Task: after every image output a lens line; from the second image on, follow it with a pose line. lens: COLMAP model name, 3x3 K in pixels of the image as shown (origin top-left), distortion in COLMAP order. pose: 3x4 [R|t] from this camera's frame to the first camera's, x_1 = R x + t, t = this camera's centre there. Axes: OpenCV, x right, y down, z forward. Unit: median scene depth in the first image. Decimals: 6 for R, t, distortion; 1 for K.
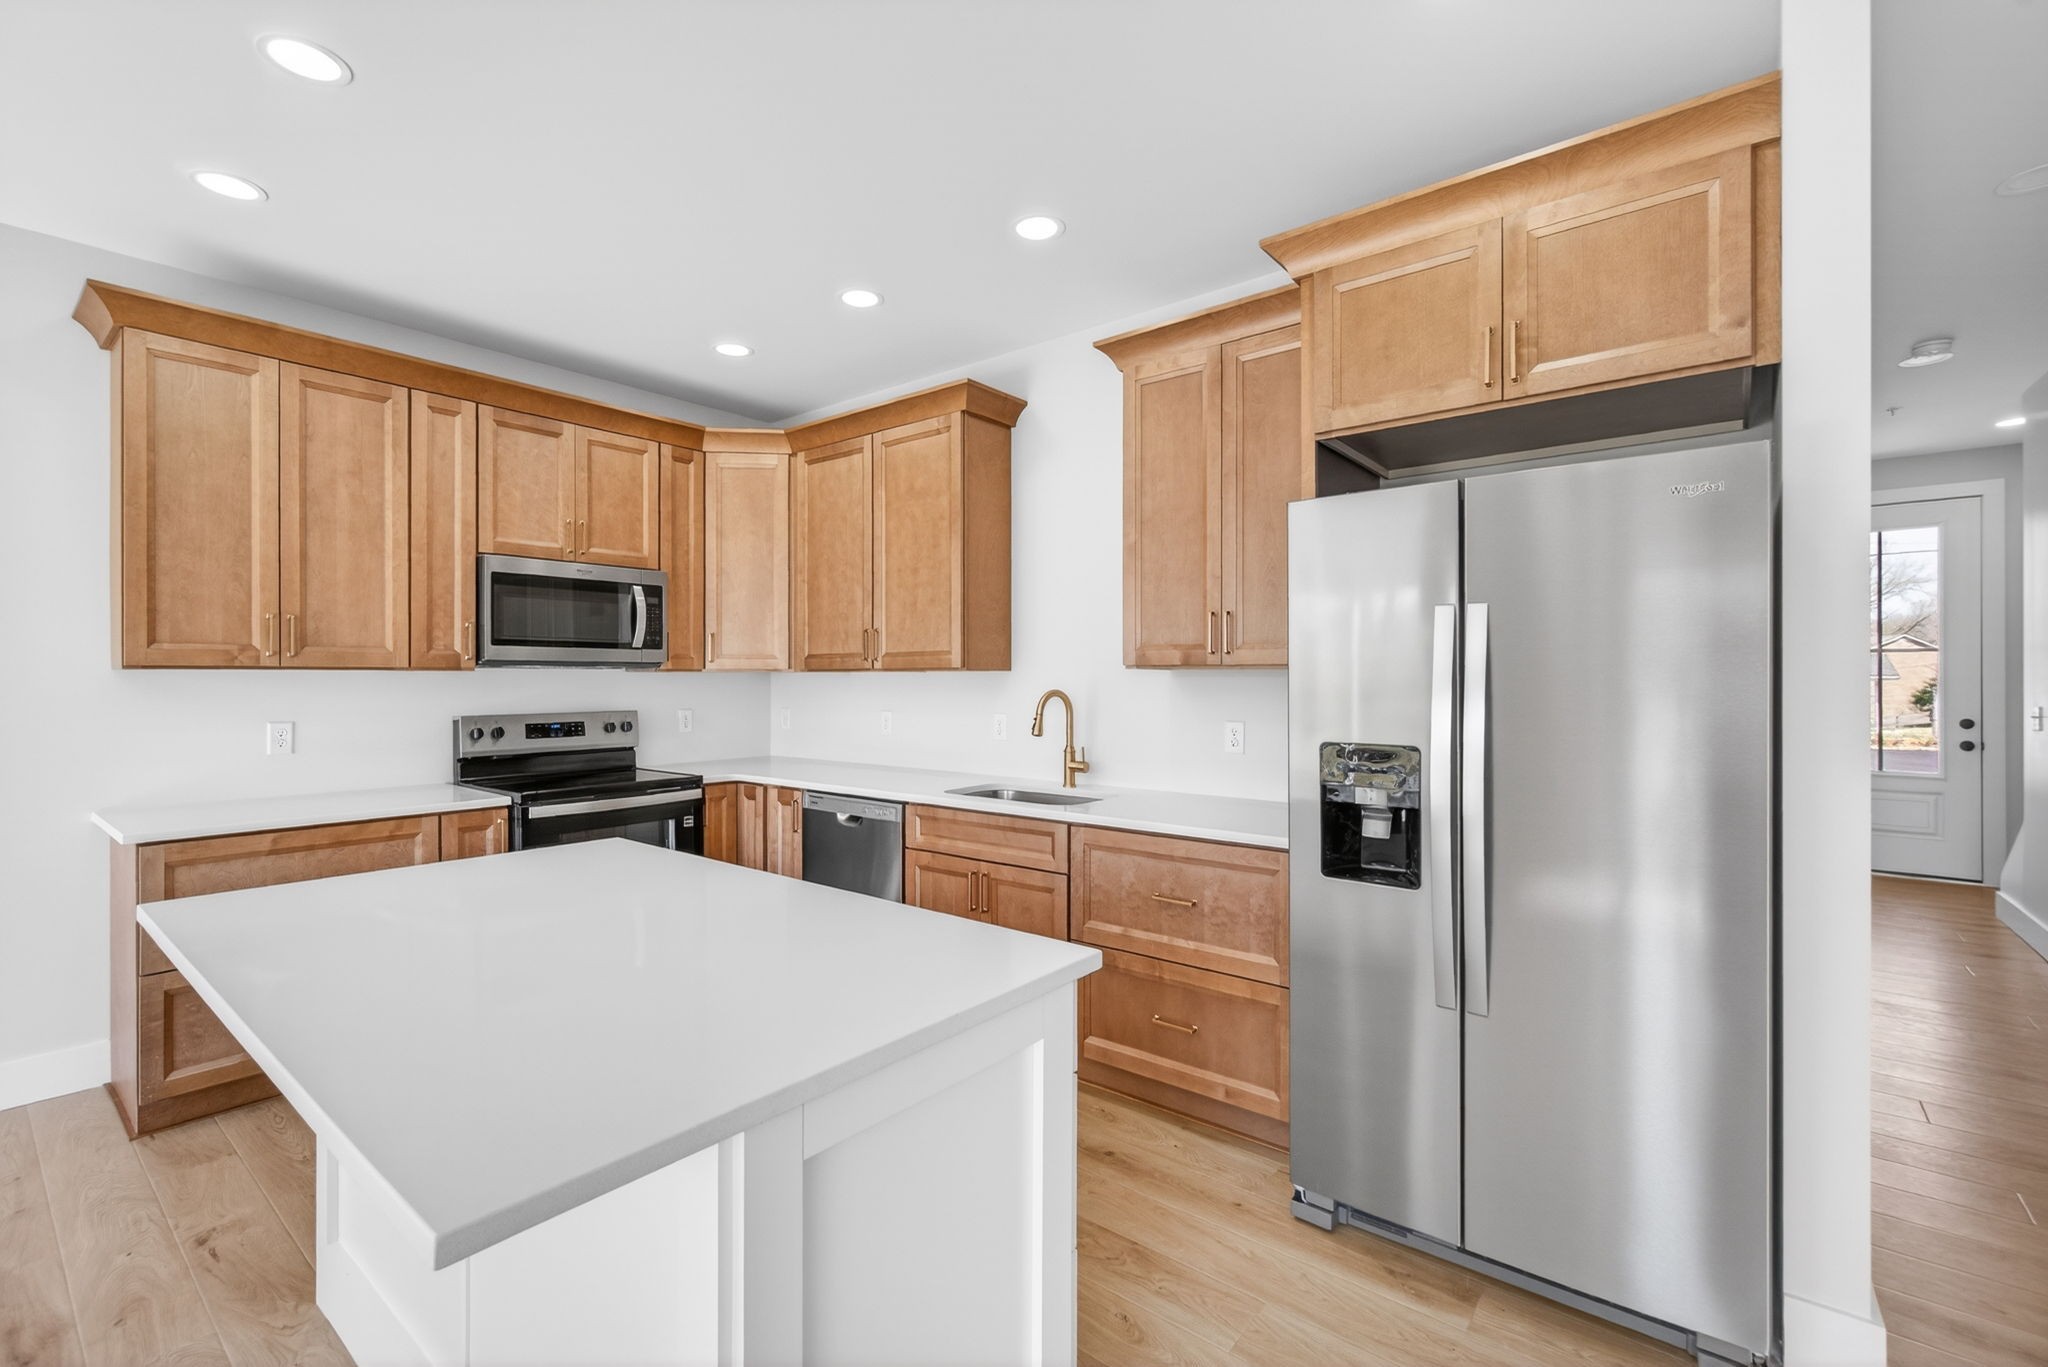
lens RADIAL K [[888.4, 0, 1030.7], [0, 888.4, 679.8], [0, 0, 1]] dist [-0.001851, 0.001377]
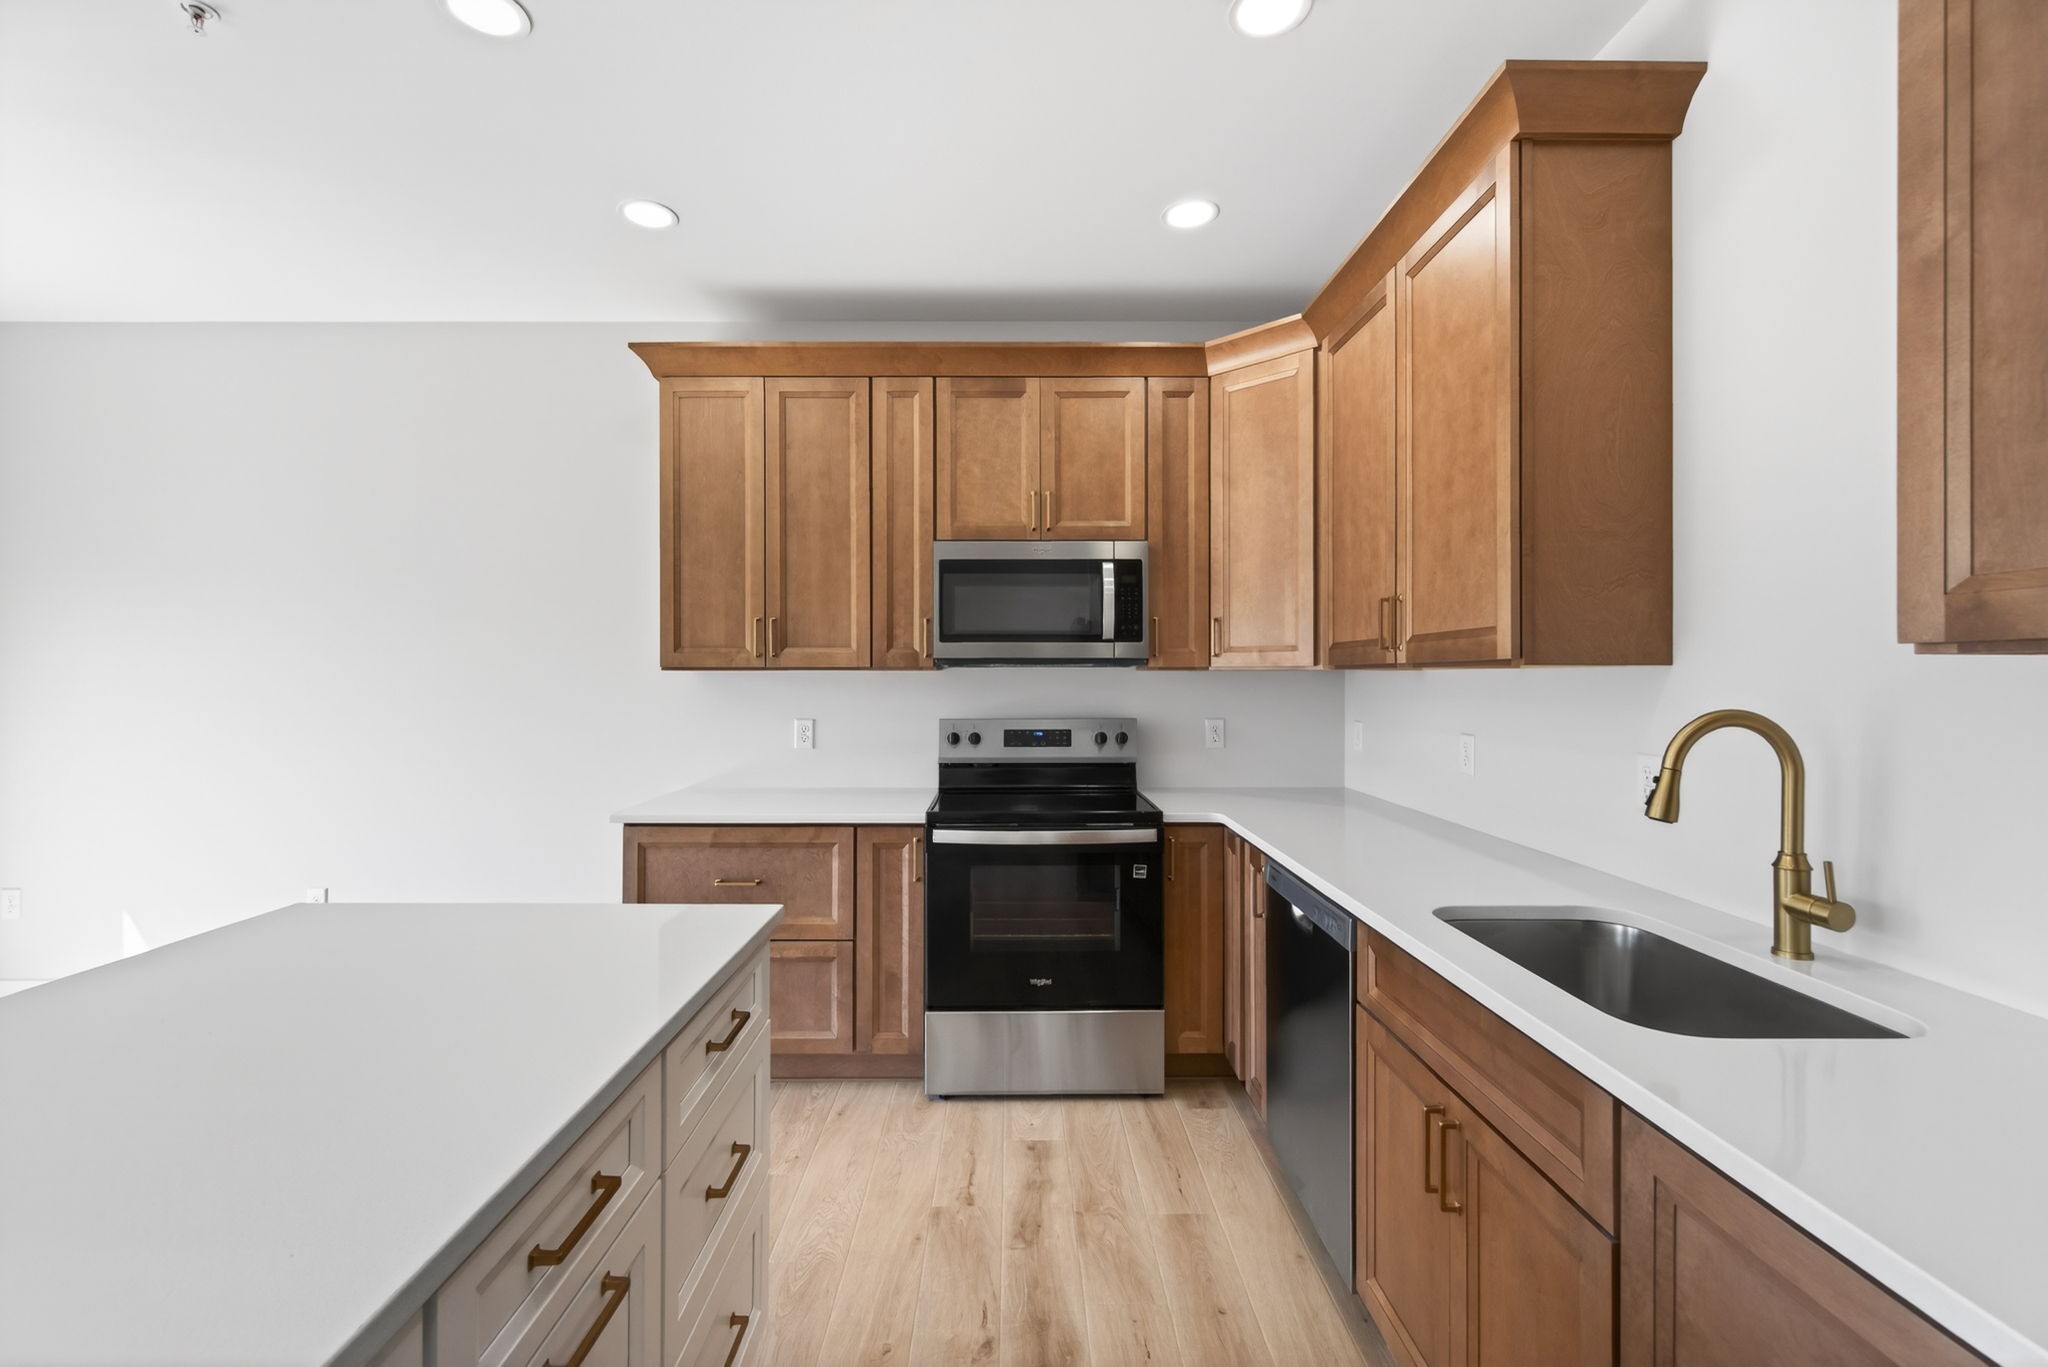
lens RADIAL K [[888.4, 0, 1011.9], [0, 888.4, 673.8], [0, 0, 1]] dist [-0.001851, 0.001377]
pose [[0.621287, -0.002224, -0.783580, 0.137881], [-0.002620, 0.999984, -0.004915, -0.002185], [0.783579, 0.005107, 0.621271, 0.482085]]
